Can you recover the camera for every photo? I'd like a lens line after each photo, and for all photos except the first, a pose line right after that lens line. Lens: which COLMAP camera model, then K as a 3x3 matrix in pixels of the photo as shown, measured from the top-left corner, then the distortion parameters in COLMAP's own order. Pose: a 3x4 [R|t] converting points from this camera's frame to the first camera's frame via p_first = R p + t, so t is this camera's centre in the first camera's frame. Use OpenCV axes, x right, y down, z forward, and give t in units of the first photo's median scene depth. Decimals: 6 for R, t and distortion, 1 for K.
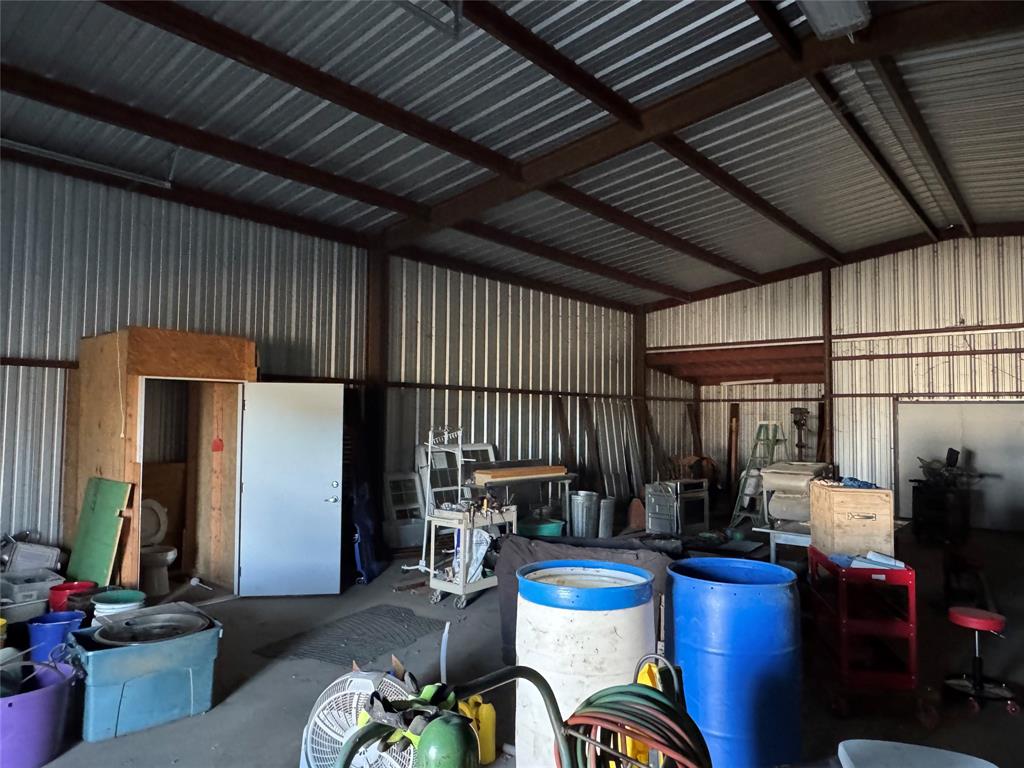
lens RADIAL K [[661.2, 0, 510.9], [0, 661.2, 381.4], [0, 0, 1]] dist [-0.005404, -0.002327]
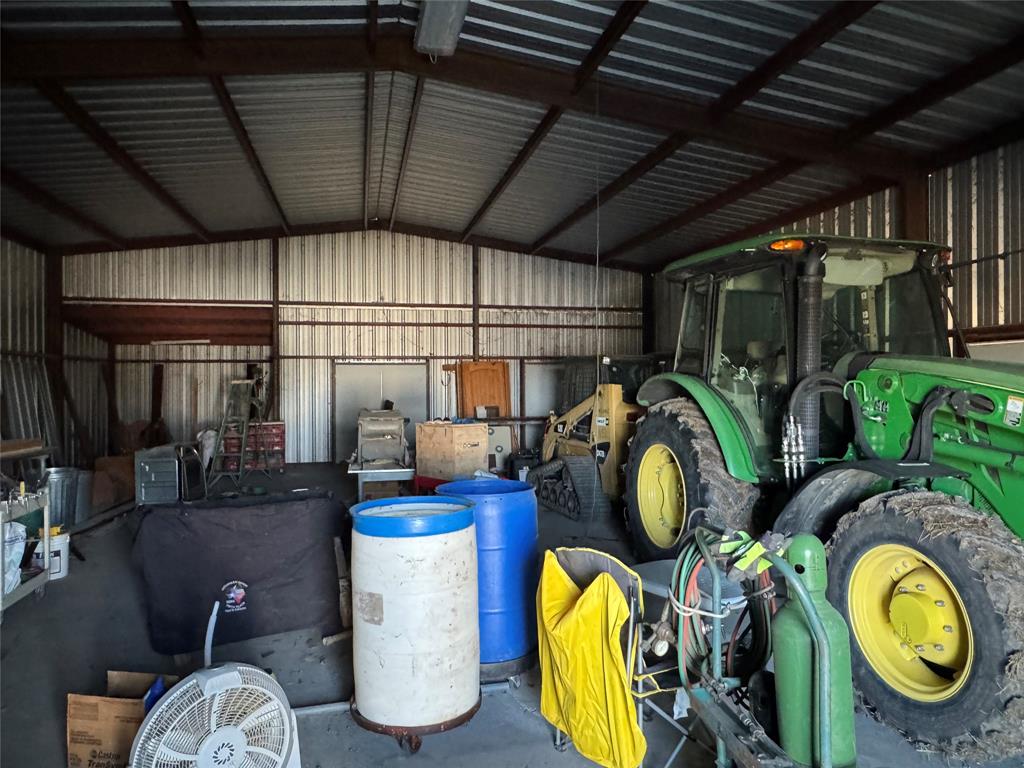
lens RADIAL K [[661.2, 0, 510.6], [0, 661.2, 383.3], [0, 0, 1]] dist [-0.005404, -0.002327]
pose [[0.606499, -0.015468, 0.794934, -0.143365], [-0.029572, 0.998680, 0.041995, 0.007933], [-0.794534, -0.048978, 0.605241, 0.046622]]
